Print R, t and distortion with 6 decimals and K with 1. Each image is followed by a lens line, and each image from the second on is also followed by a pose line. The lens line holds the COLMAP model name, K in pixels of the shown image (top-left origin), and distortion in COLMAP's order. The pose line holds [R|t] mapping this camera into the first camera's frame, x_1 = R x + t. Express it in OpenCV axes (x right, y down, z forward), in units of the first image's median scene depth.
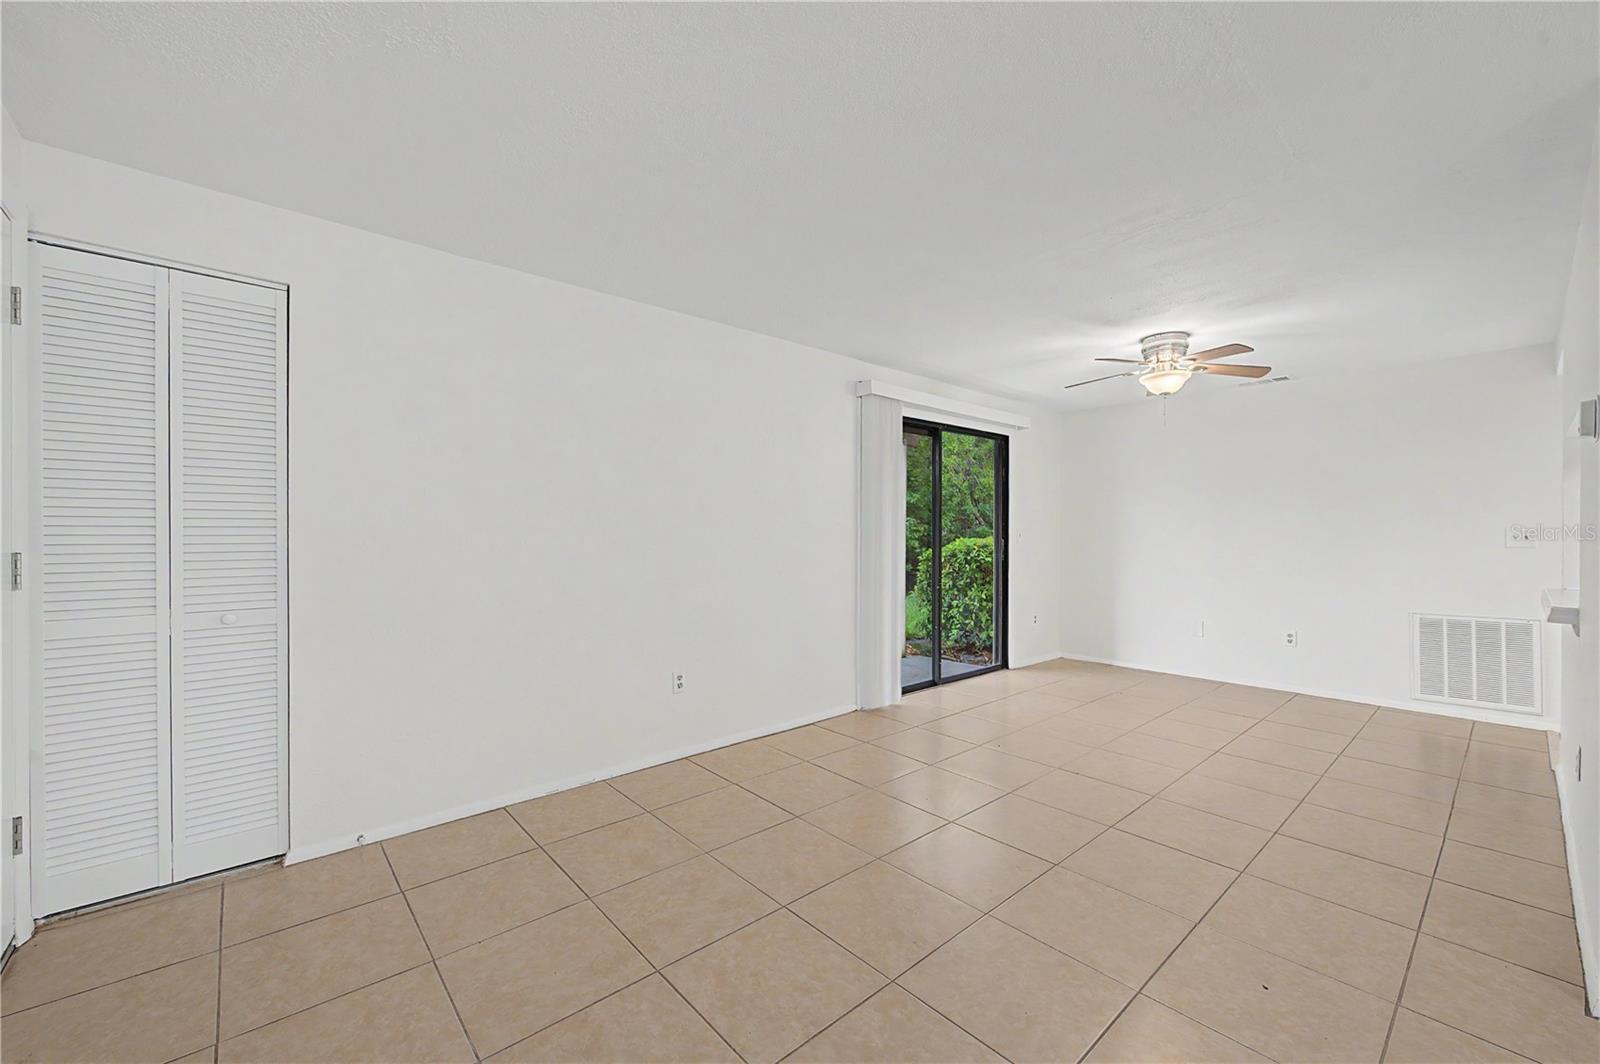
lens RADIAL K [[632.4, 0, 793.7], [0, 632.4, 527.8], [0, 0, 1]] dist [-0.001086, -0.001183]
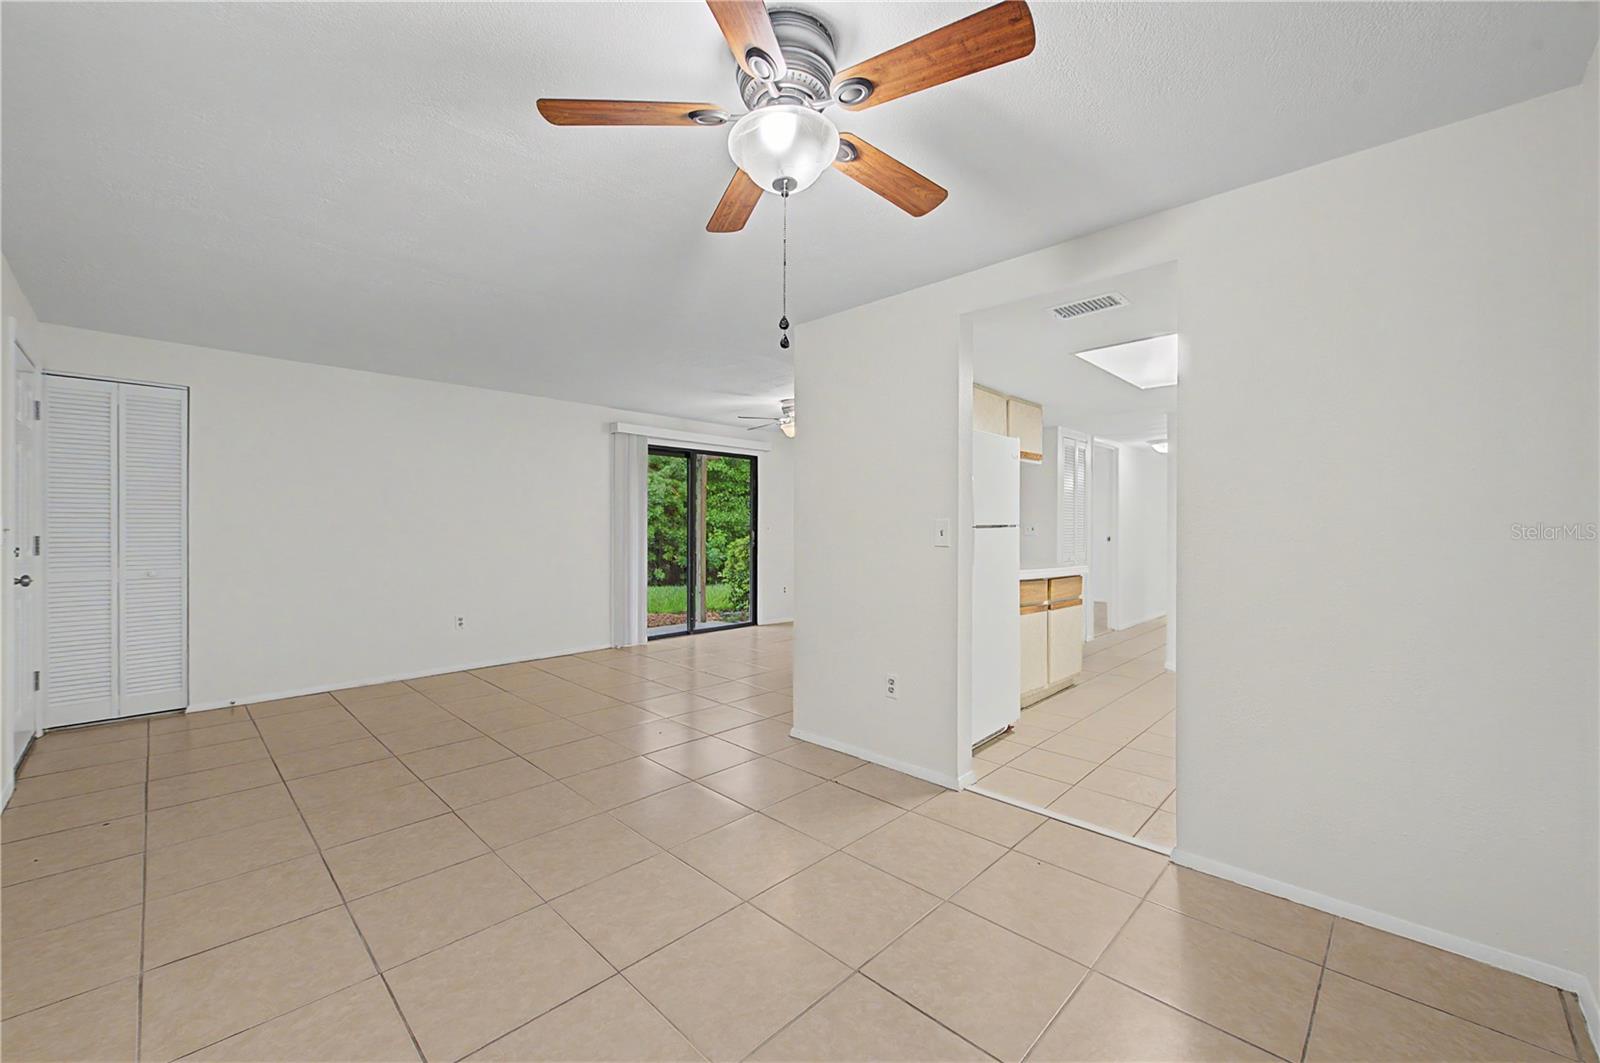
lens RADIAL K [[632.4, 0, 800.5], [0, 632.4, 521.6], [0, 0, 1]] dist [-0.001086, -0.001183]
pose [[0.997907, -0.002515, 0.064620, 0.446849], [0.002782, 0.999988, -0.004042, 0.004191], [-0.064609, 0.004213, 0.997902, -0.491042]]
